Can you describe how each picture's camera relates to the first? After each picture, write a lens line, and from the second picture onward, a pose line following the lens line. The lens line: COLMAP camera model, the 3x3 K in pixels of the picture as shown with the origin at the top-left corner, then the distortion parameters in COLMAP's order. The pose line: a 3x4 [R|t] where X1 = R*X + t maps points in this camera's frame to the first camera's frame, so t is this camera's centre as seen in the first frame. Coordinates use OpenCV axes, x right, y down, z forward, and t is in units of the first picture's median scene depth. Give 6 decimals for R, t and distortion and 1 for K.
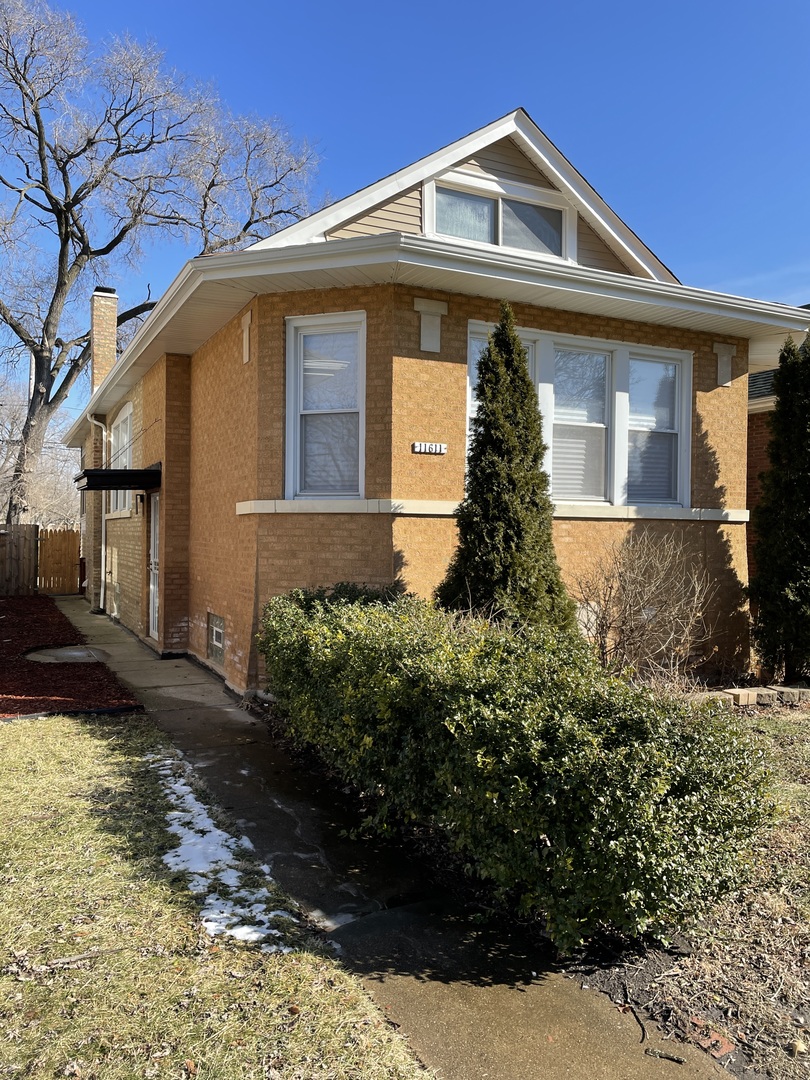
lens RADIAL K [[815.2, 0, 404.0], [0, 815.2, 533.7], [0, 0, 1]] dist [0.068182, -0.088343]
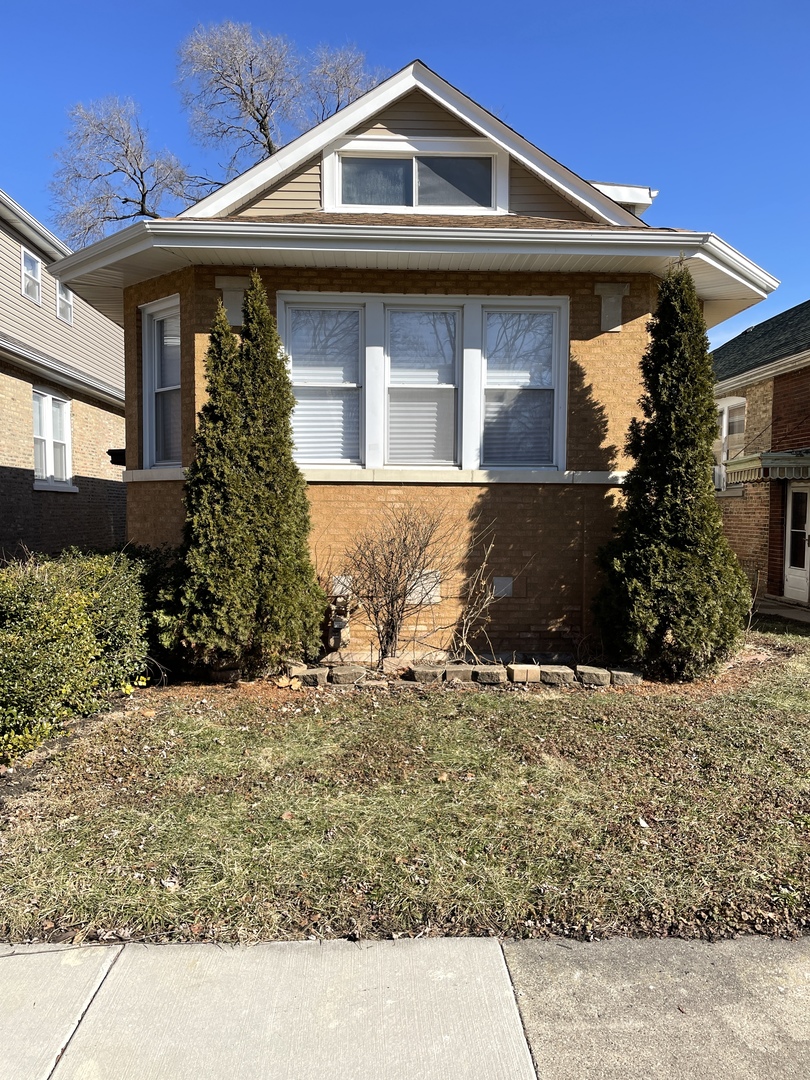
lens RADIAL K [[815.2, 0, 404.2], [0, 815.2, 547.2], [0, 0, 1]] dist [0.068182, -0.088343]
pose [[0.911607, 0.015789, -0.410760, 0.573104], [0.000760, 0.999196, 0.040094, 0.017328], [0.411063, -0.036862, 0.910861, 0.097795]]
